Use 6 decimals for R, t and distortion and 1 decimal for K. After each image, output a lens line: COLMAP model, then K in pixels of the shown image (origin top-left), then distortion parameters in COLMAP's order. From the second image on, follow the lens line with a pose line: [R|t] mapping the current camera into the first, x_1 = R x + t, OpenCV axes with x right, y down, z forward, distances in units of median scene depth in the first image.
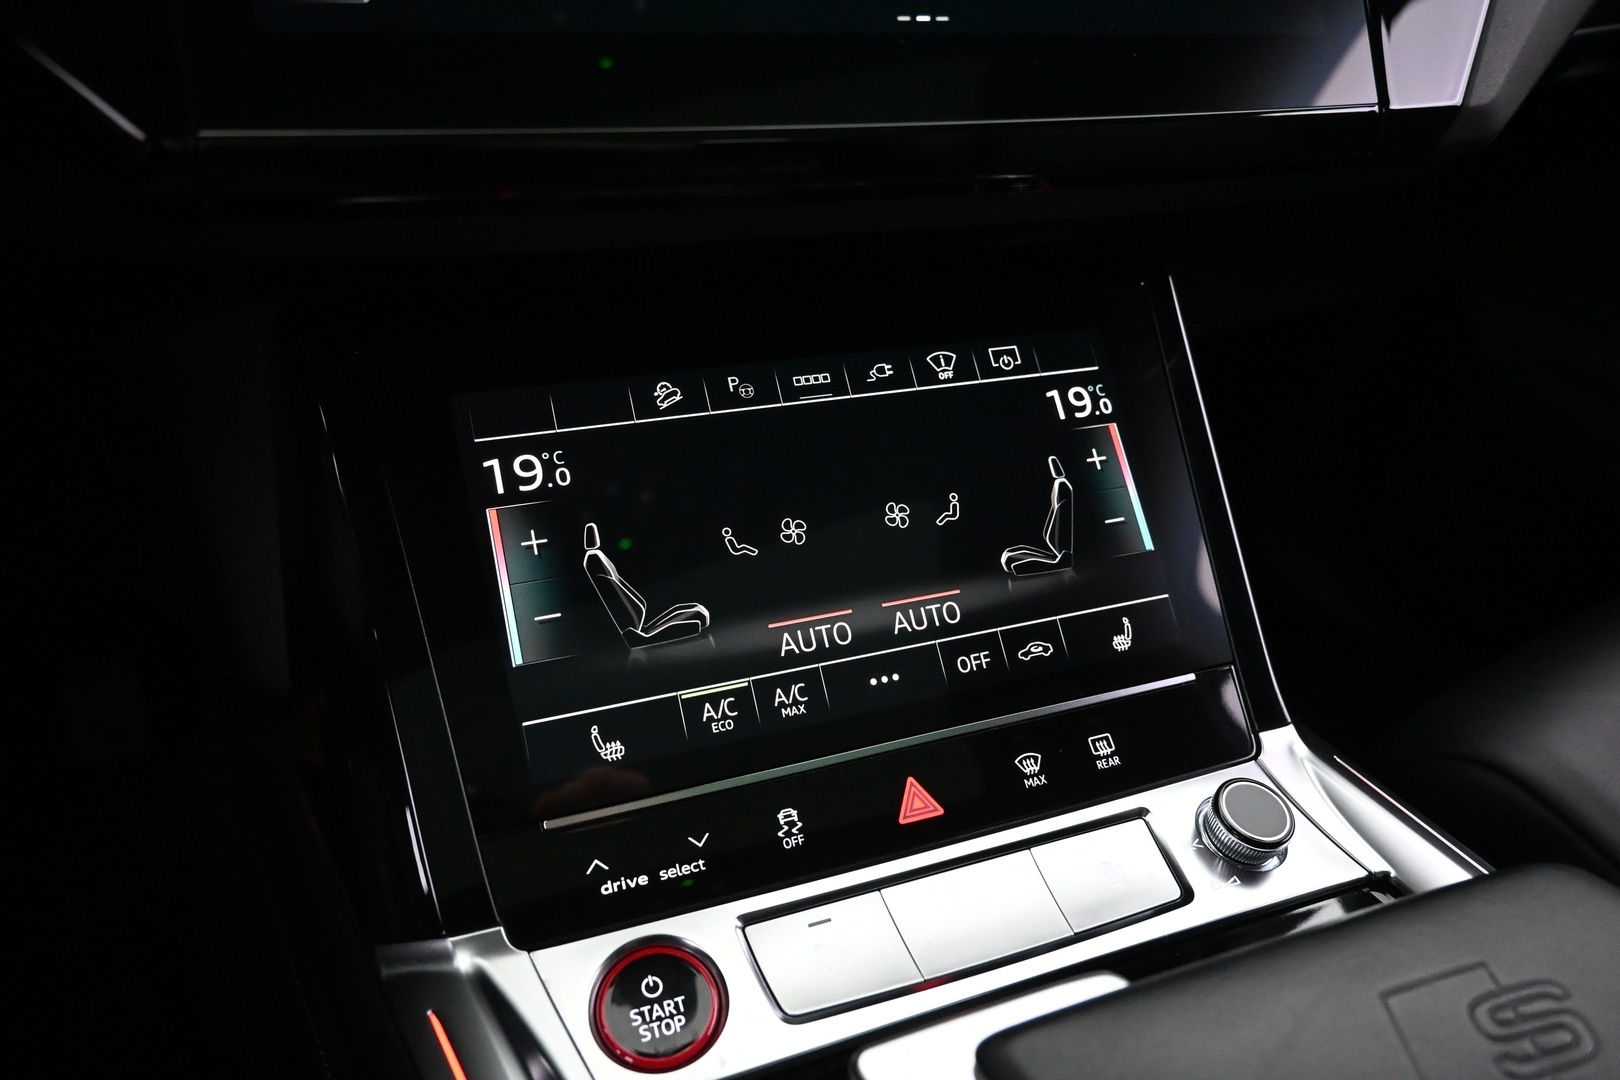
lens RADIAL K [[1107.0, 0, 797.2], [0, 1107.0, 536.3], [0, 0, 1]] dist [-0.000766, -0.005532]
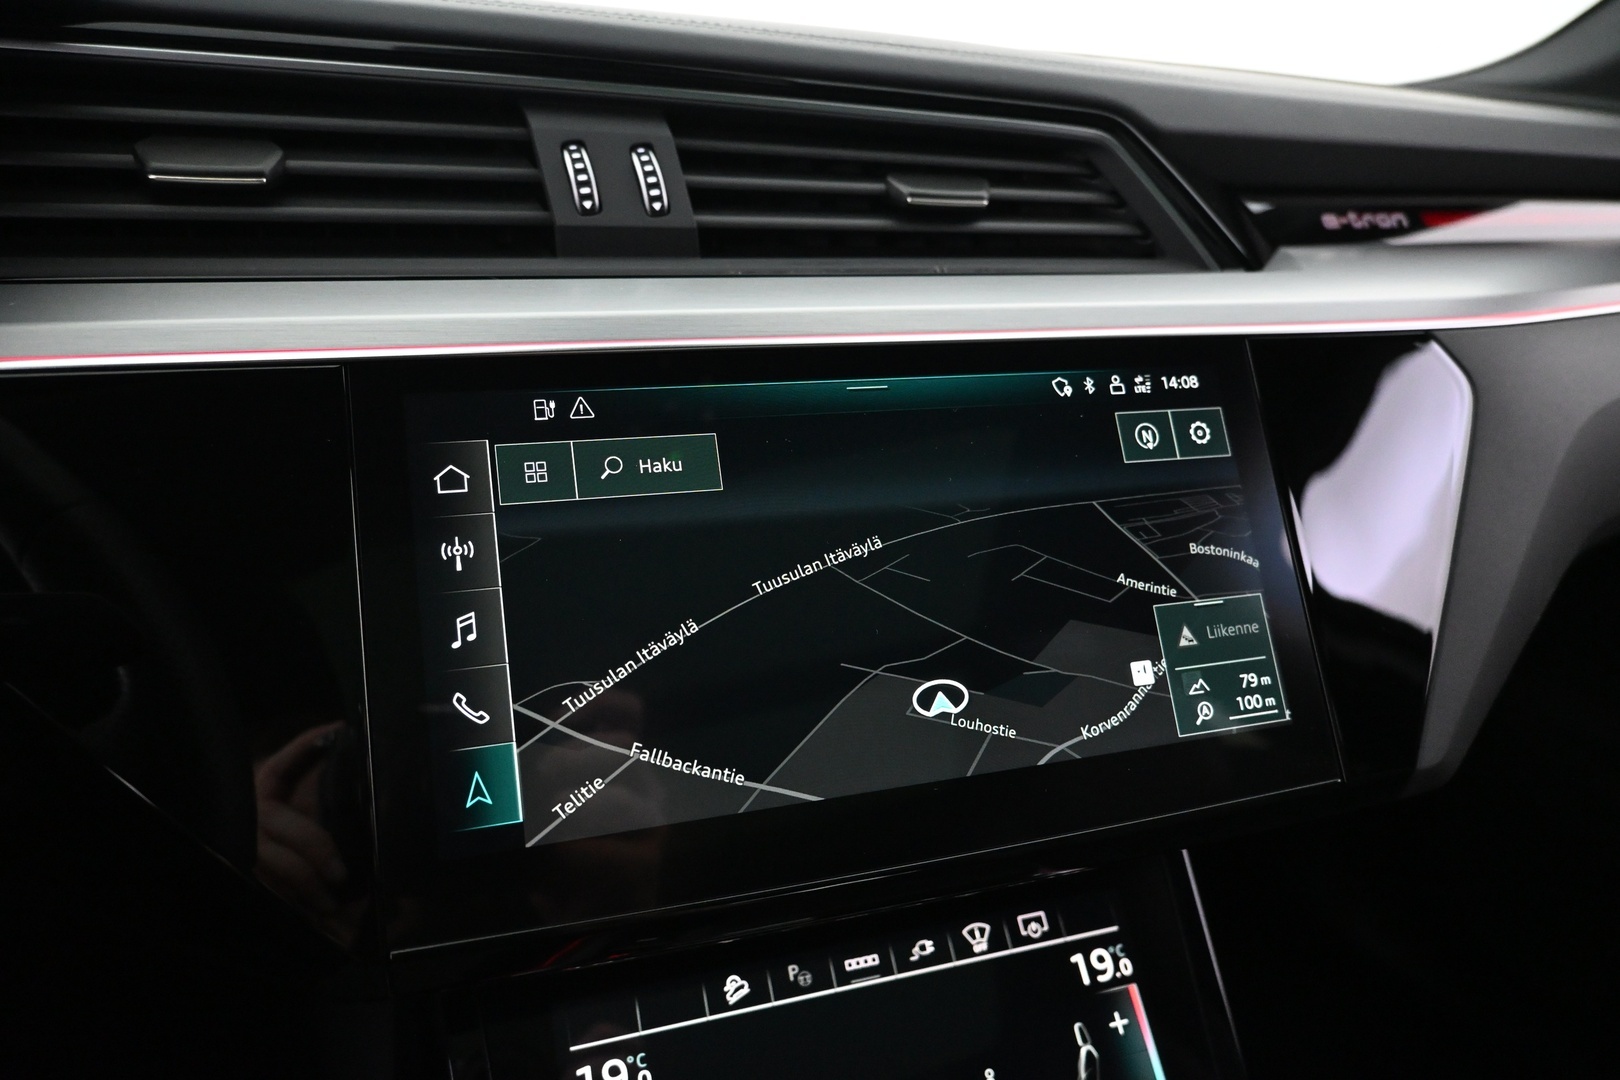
lens RADIAL K [[1107.0, 0, 795.2], [0, 1107.0, 531.8], [0, 0, 1]] dist [-0.000766, -0.005532]
pose [[0.999071, 0.002762, -0.043011, -0.008106], [-0.010816, 0.982078, -0.188167, -0.383975], [0.041721, 0.188457, 0.981195, -0.216600]]
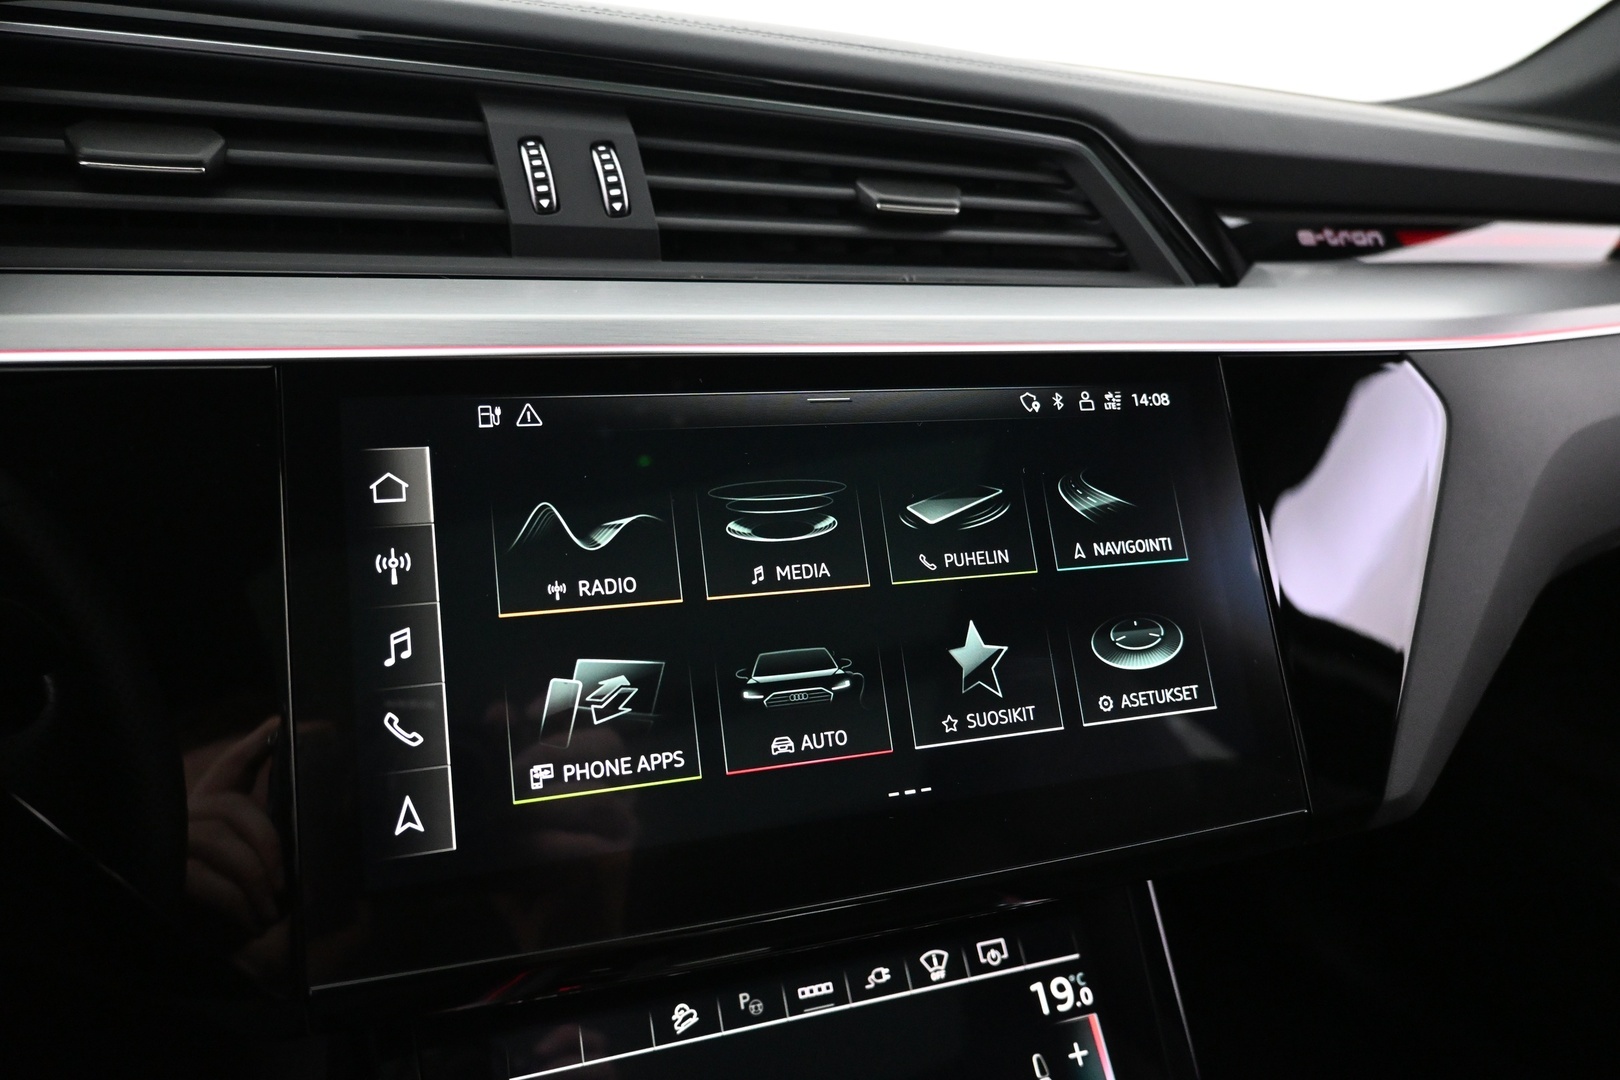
lens RADIAL K [[1107.0, 0, 795.2], [0, 1107.0, 533.0], [0, 0, 1]] dist [-0.000766, -0.005532]
pose [[0.999570, 0.020207, -0.021266, 0.007531], [-0.023887, 0.981467, -0.190138, -0.402616], [0.017030, 0.190564, 0.981527, -0.182559]]
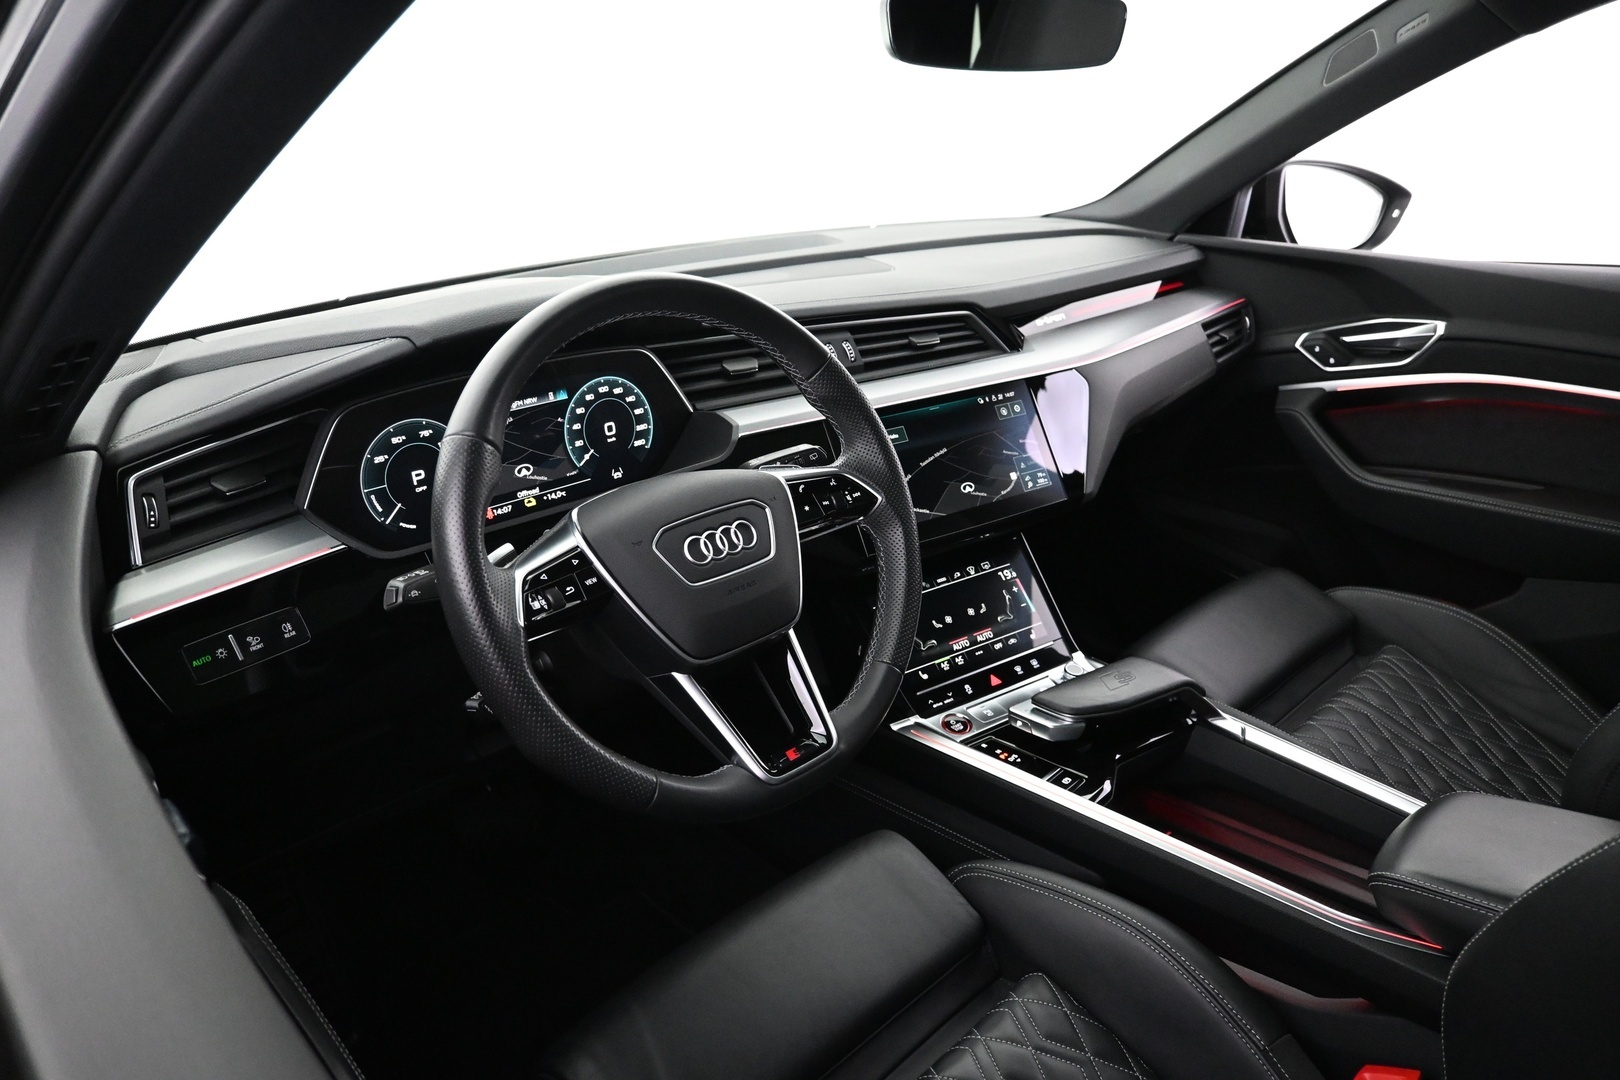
lens RADIAL K [[1107.0, 0, 802.8], [0, 1107.0, 529.4], [0, 0, 1]] dist [-0.000766, -0.005532]
pose [[0.973432, -0.143898, 0.178112, -1.155087], [0.169791, 0.975509, -0.139834, 0.144336], [-0.153628, 0.166361, 0.974024, -2.770588]]
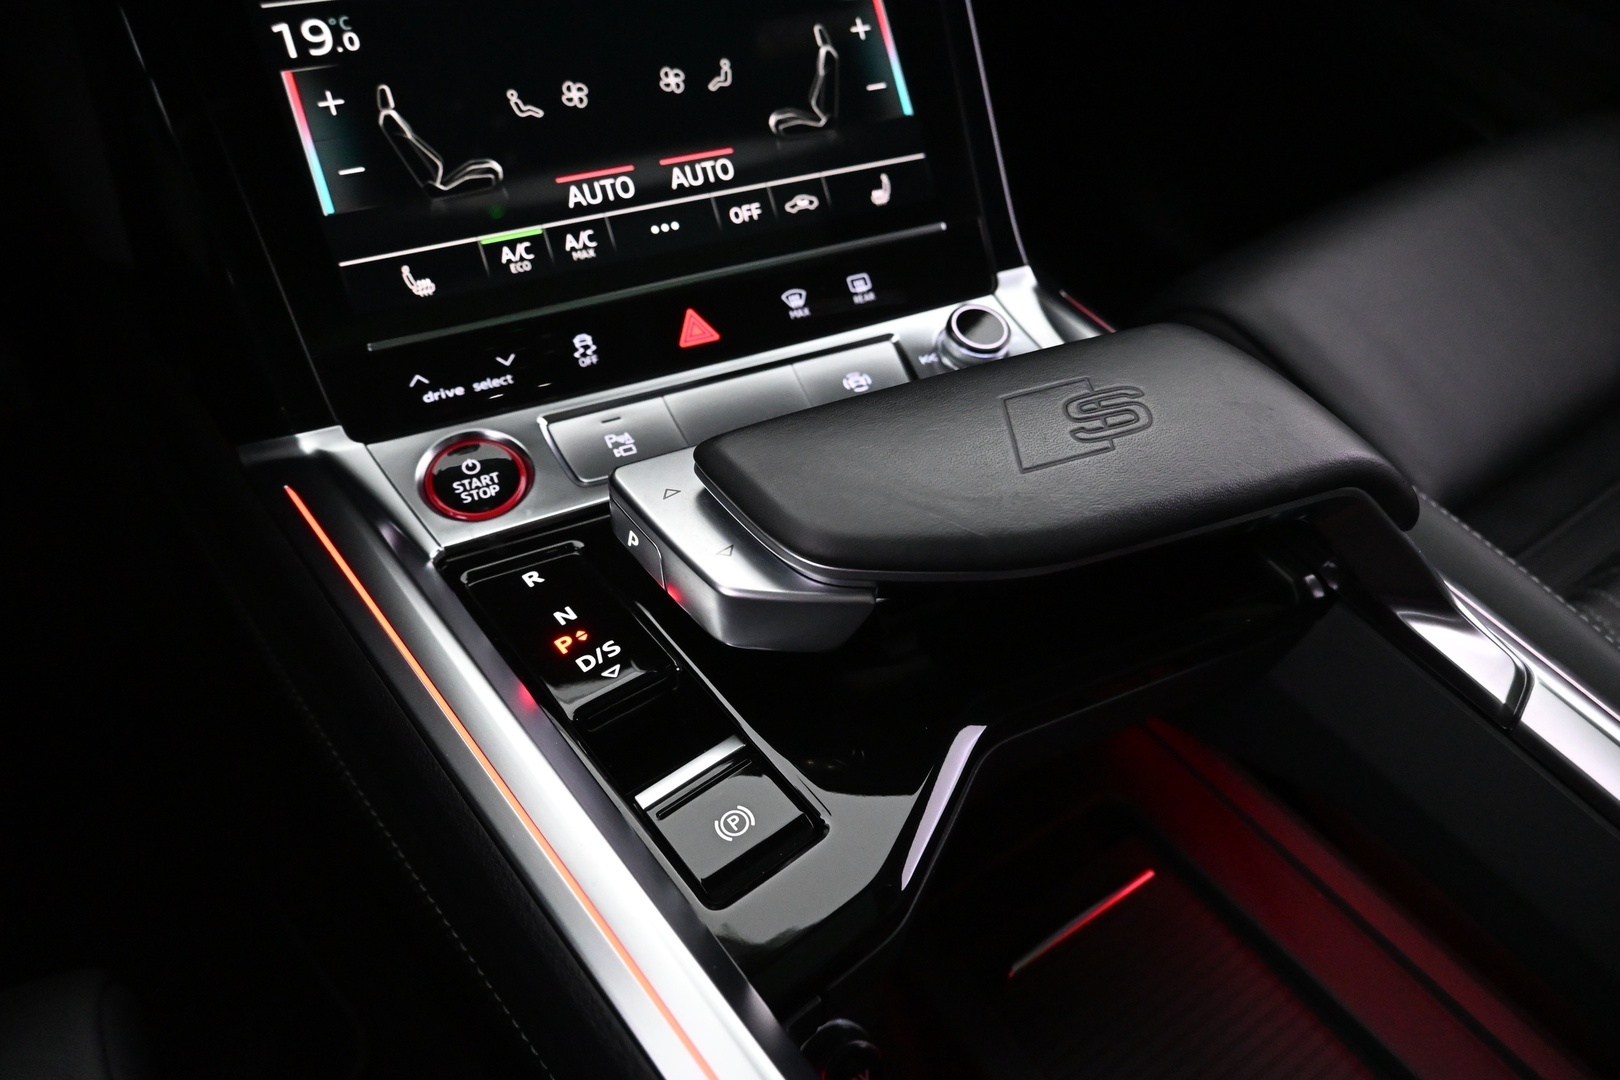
lens RADIAL K [[1107.0, 0, 808.5], [0, 1107.0, 543.0], [0, 0, 1]] dist [-0.000766, -0.005532]
pose [[0.996033, -0.057158, 0.068195, 0.129820], [0.037291, 0.963990, 0.263313, 0.147234], [-0.080790, -0.259725, 0.962297, -0.205077]]
